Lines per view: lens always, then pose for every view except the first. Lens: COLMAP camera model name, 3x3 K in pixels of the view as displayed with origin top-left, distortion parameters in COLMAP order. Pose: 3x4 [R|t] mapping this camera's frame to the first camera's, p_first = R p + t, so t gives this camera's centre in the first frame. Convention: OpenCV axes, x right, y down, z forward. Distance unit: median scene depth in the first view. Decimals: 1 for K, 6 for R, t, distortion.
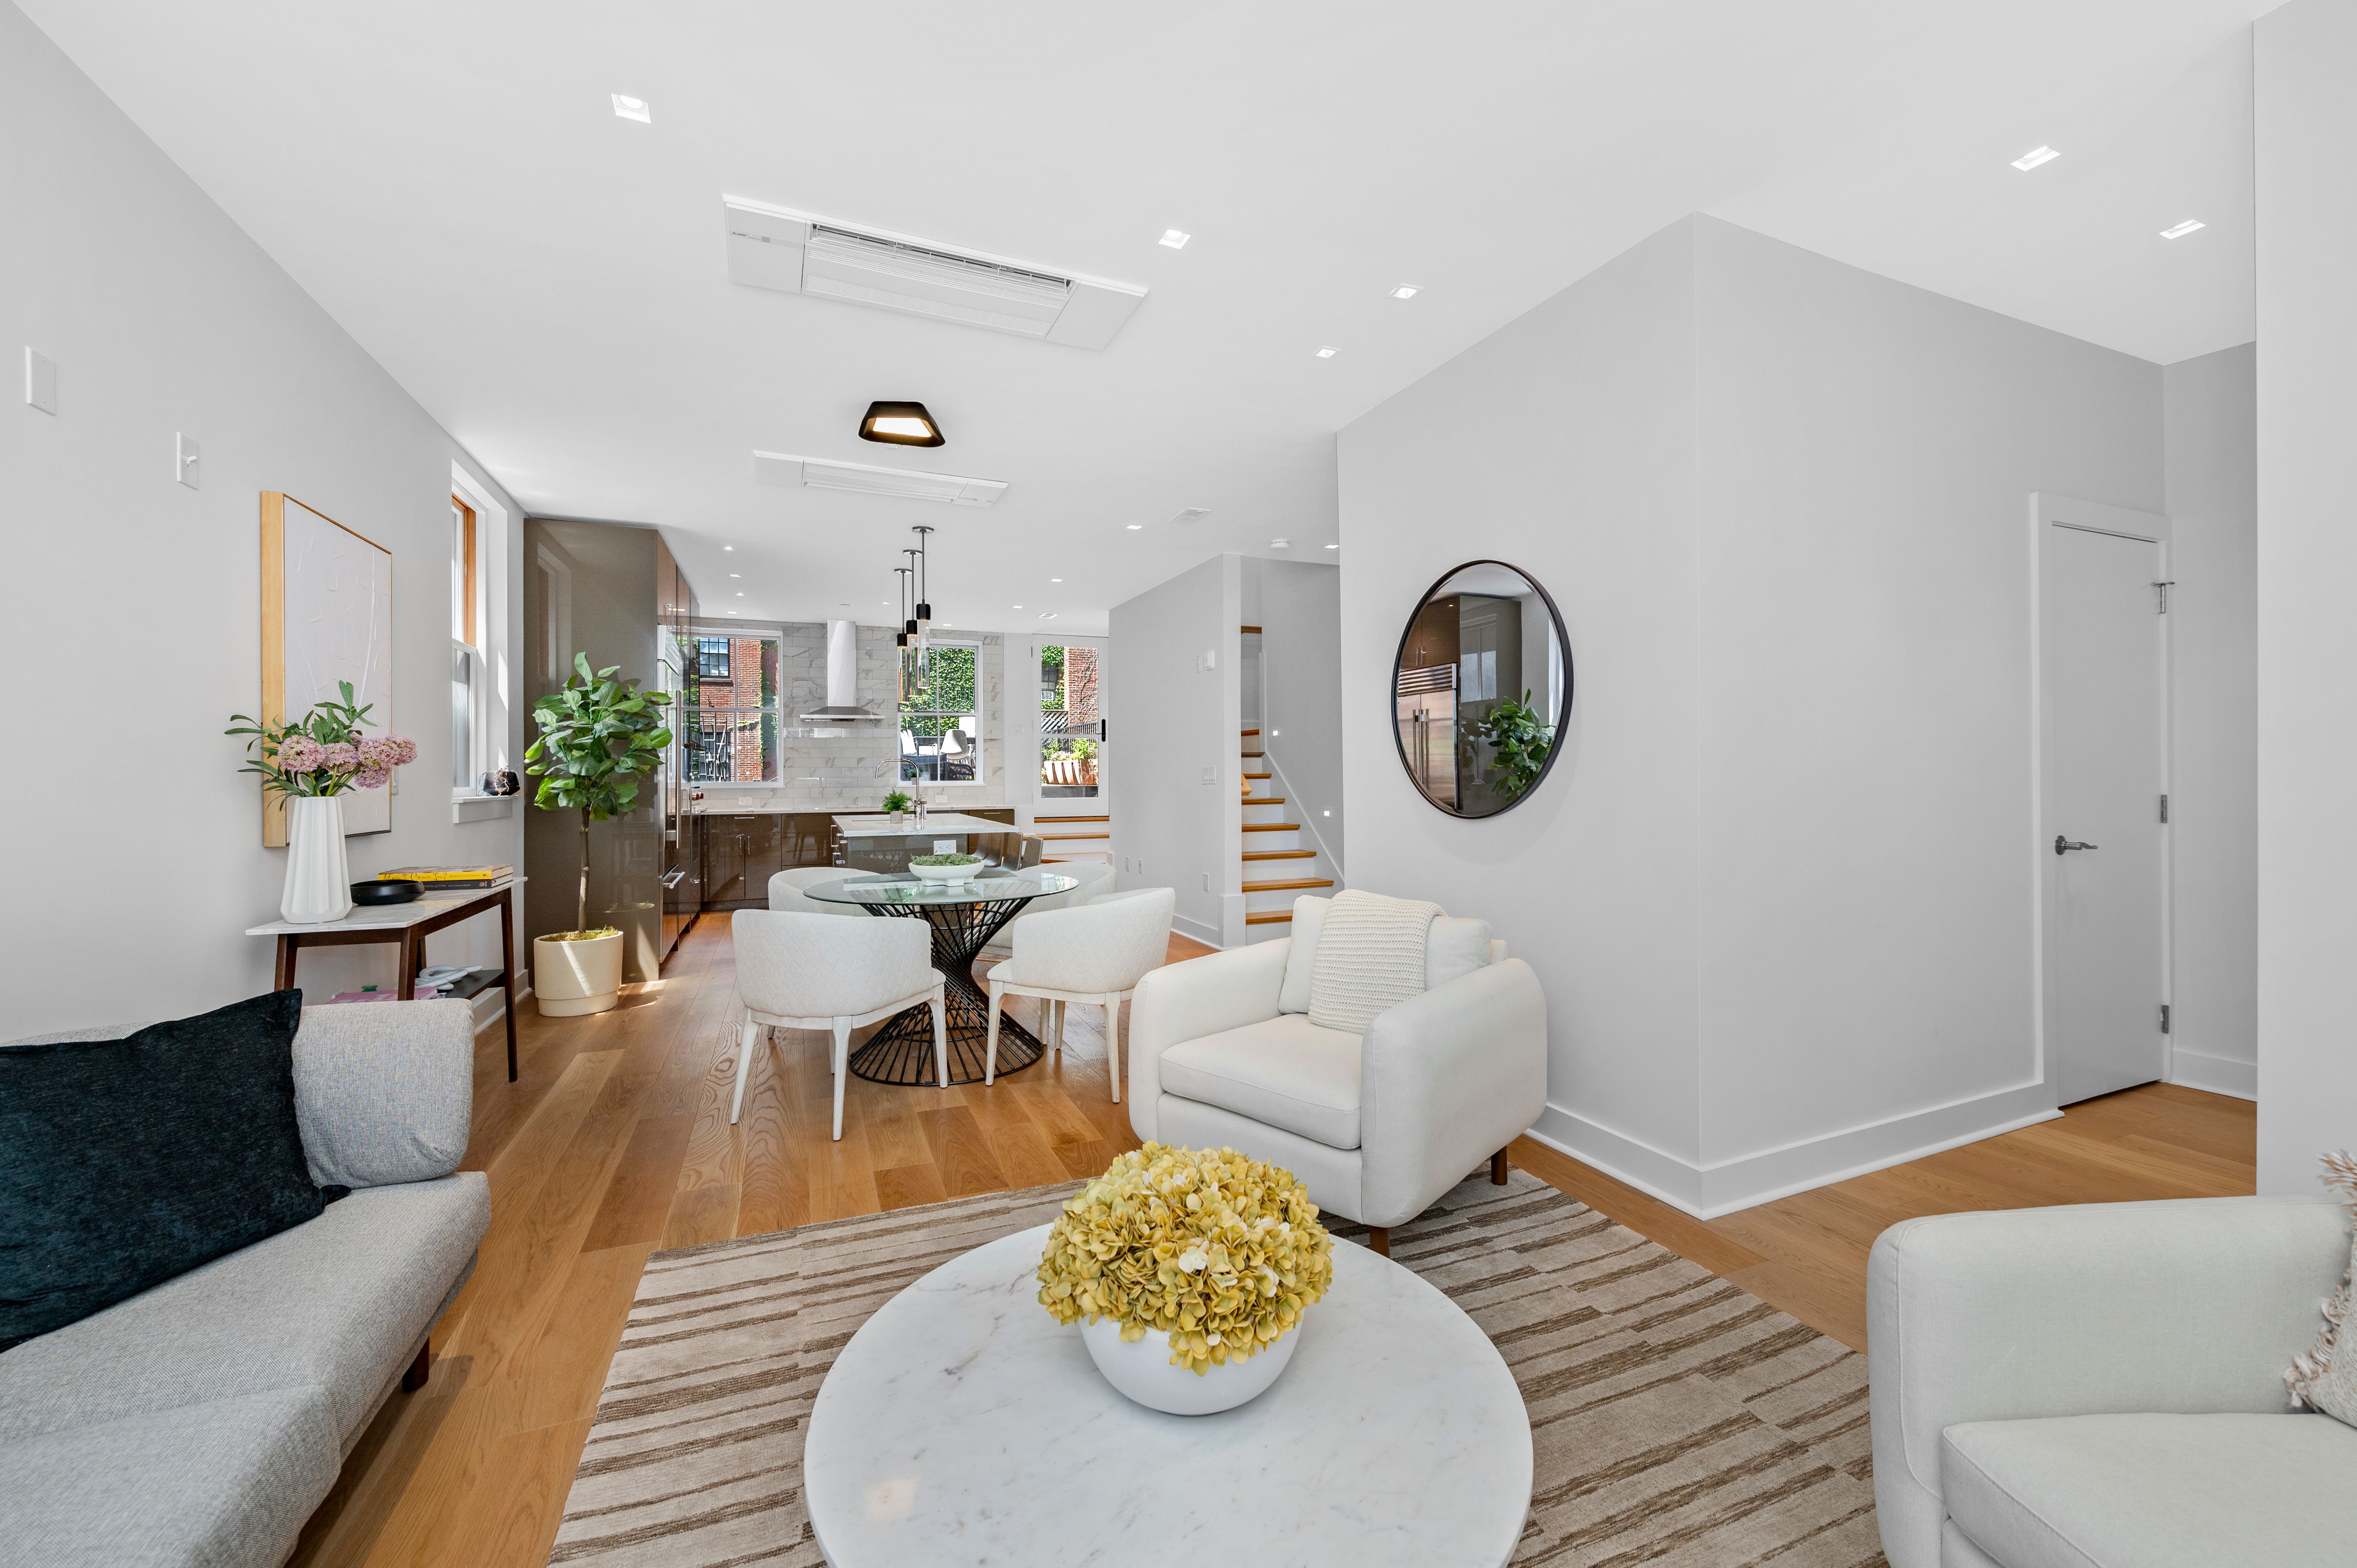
lens RADIAL K [[971.7, 0, 1178.9], [0, 971.7, 782.8], [0, 0, 1]] dist [-0.000467, -0.000082]
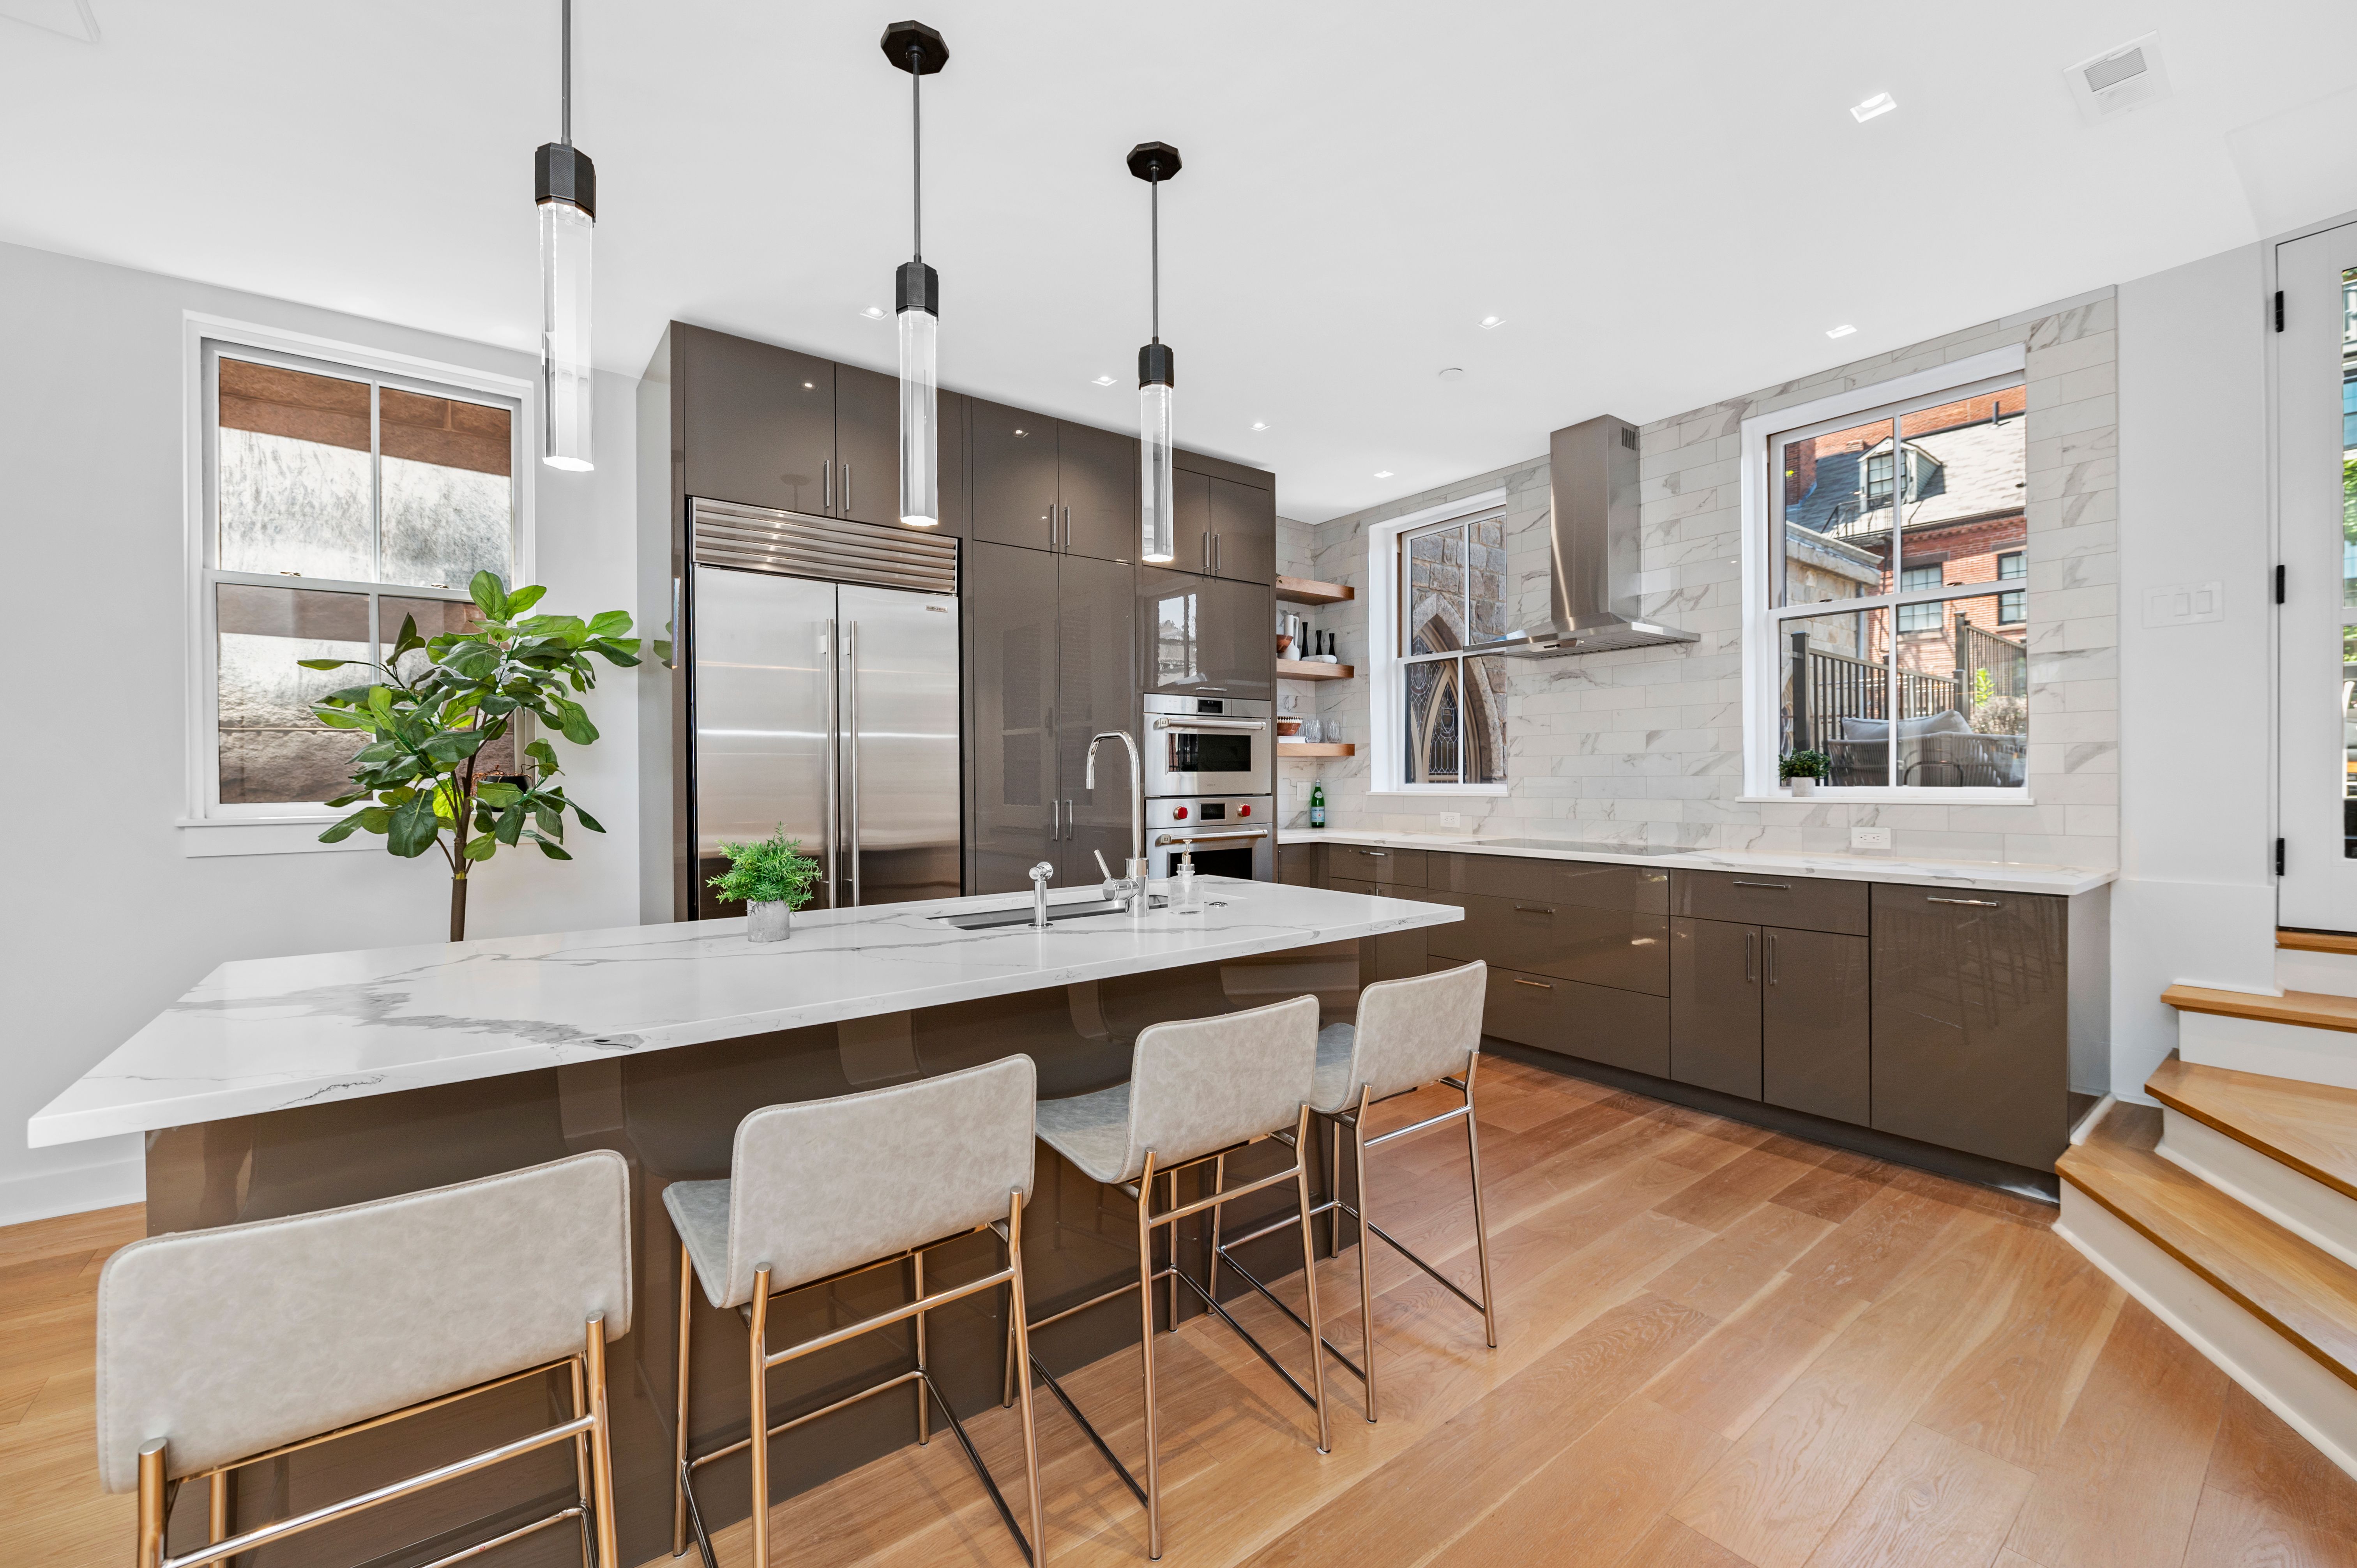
lens RADIAL K [[929.4, 0, 1227.1], [0, 929.4, 782.3], [0, 0, 1]] dist [-0.008340, -0.000242]
pose [[0.250551, 0.010808, -0.968043, 0.022071], [0.001766, 0.999931, 0.011621, -0.008119], [0.968102, -0.004621, 0.250514, 0.716770]]
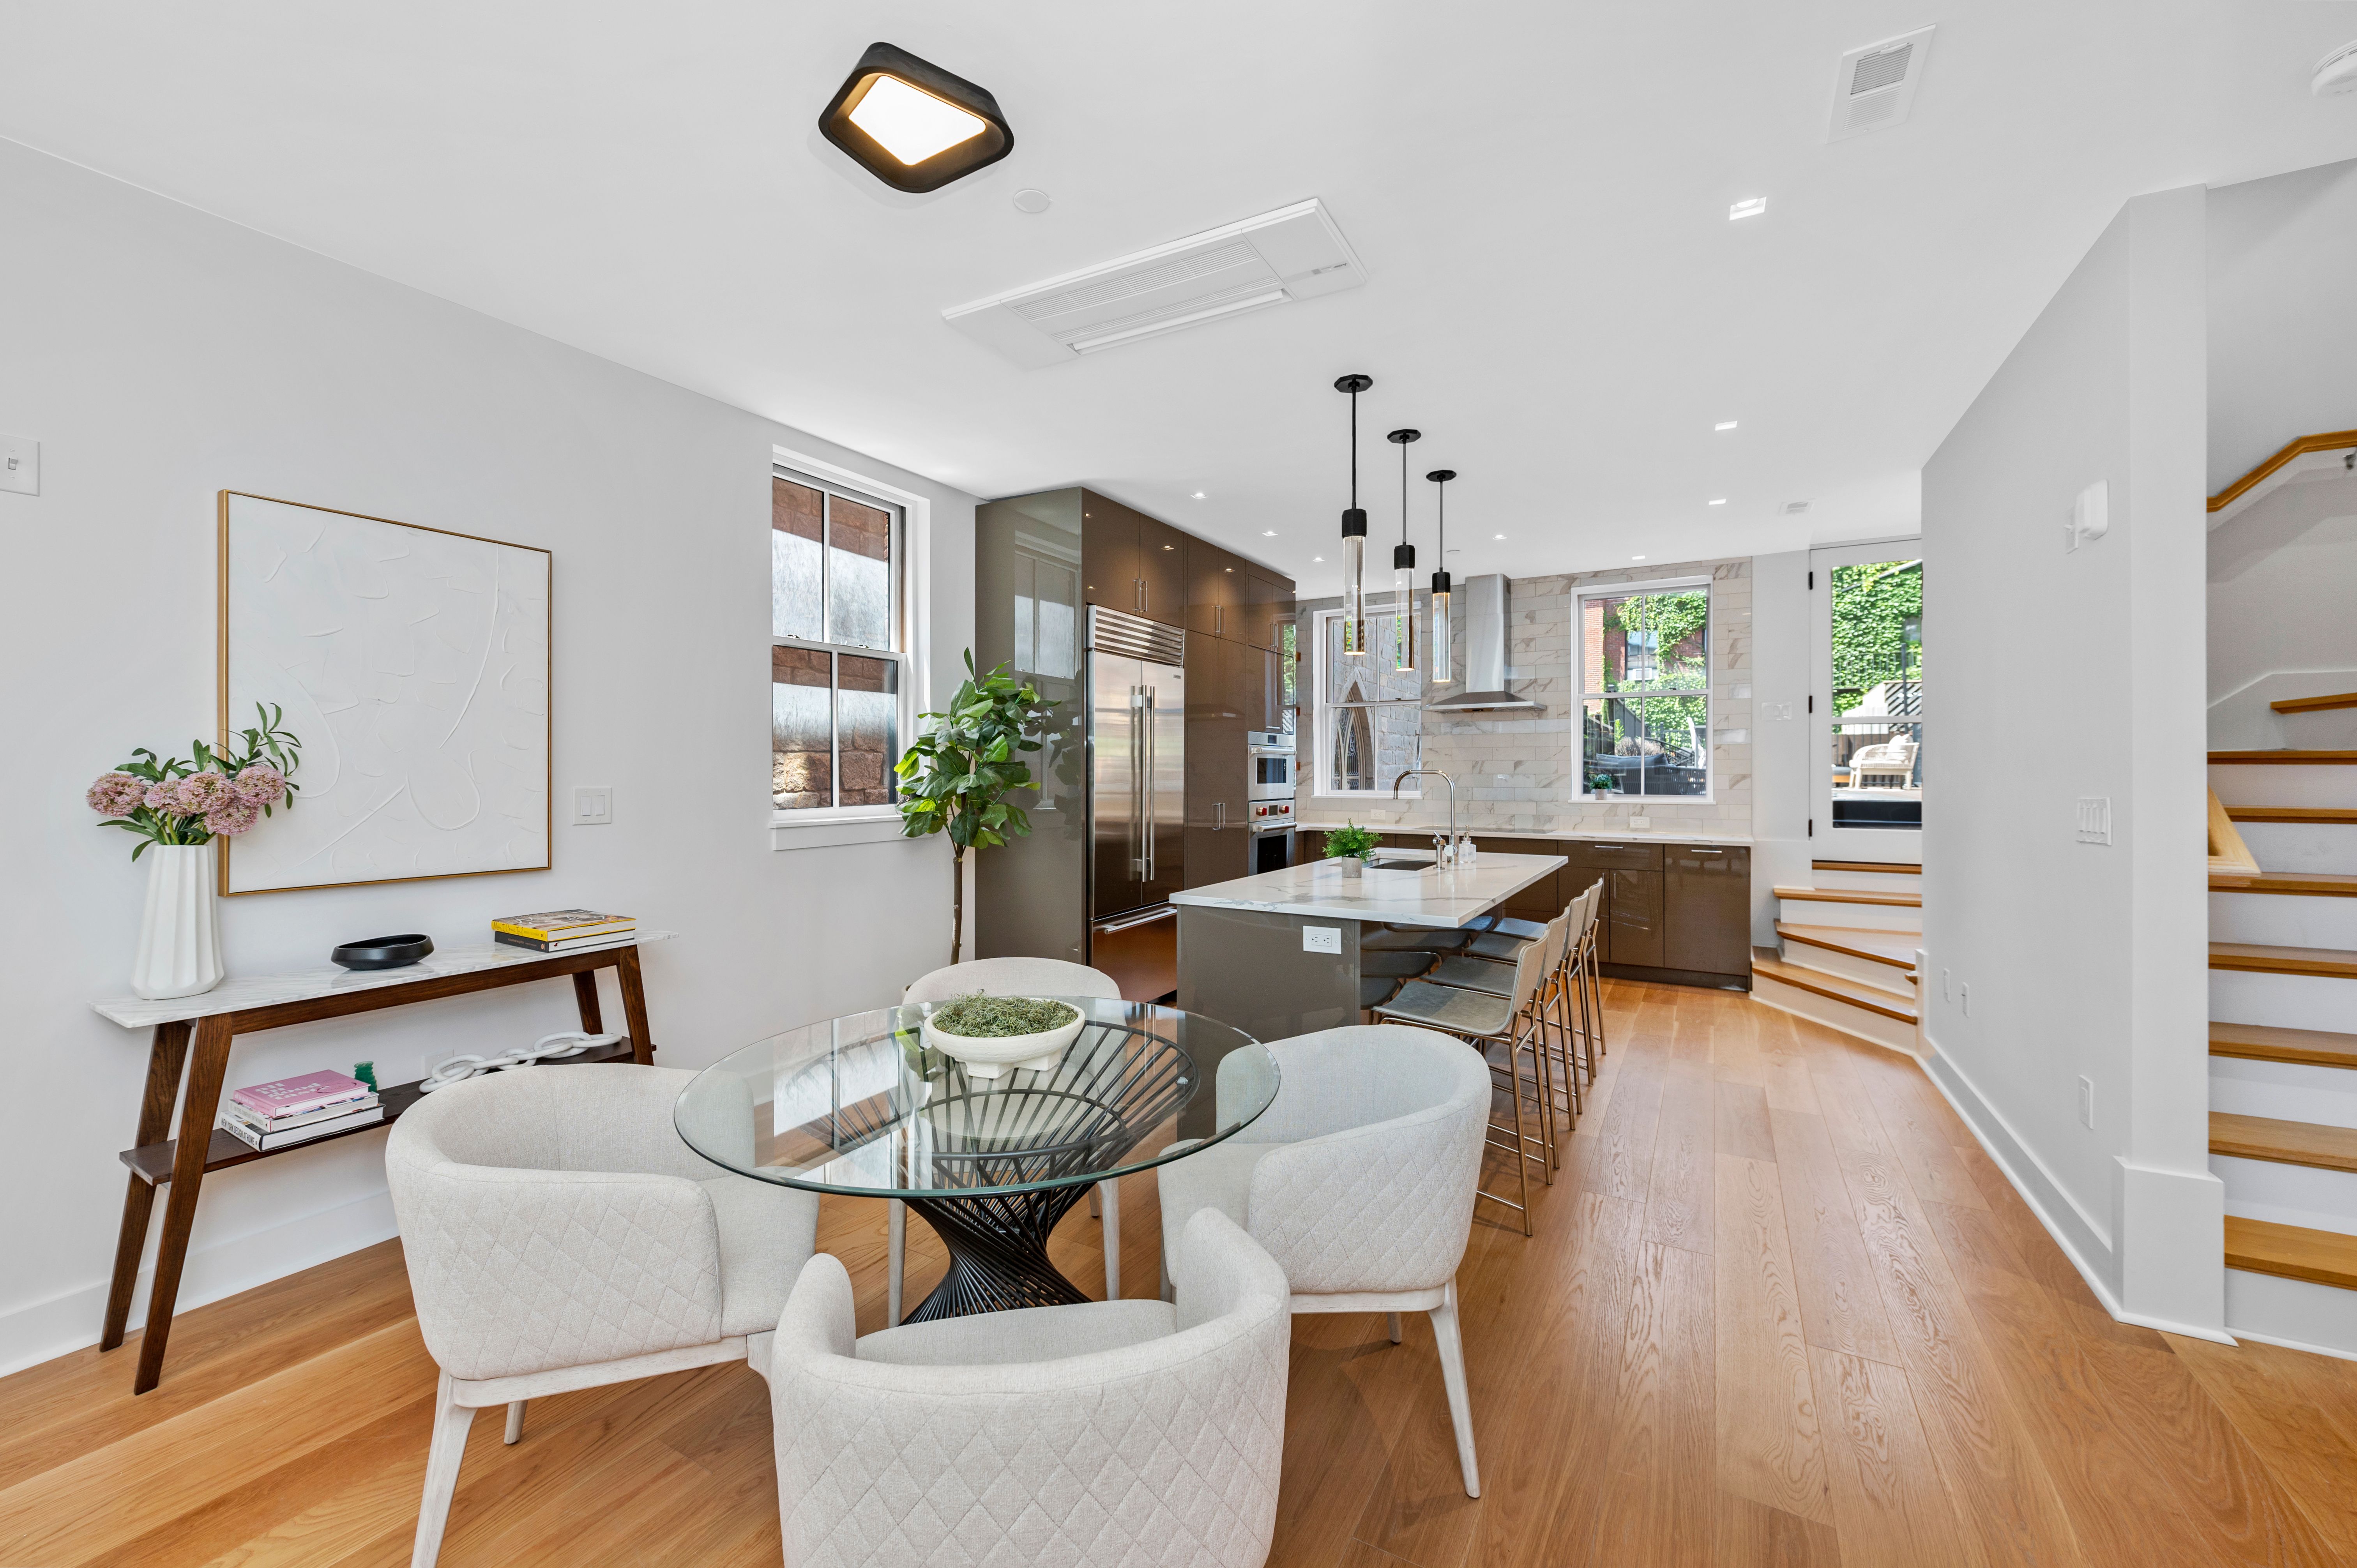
lens RADIAL K [[941.4, 0, 1166.7], [0, 941.4, 771.9], [0, 0, 1]] dist [0.000890, 0.000307]
pose [[0.596929, 0.009689, -0.802236, 0.080769], [-0.009850, 0.999940, 0.004748, -0.018405], [0.802234, 0.005068, 0.596988, 0.369038]]
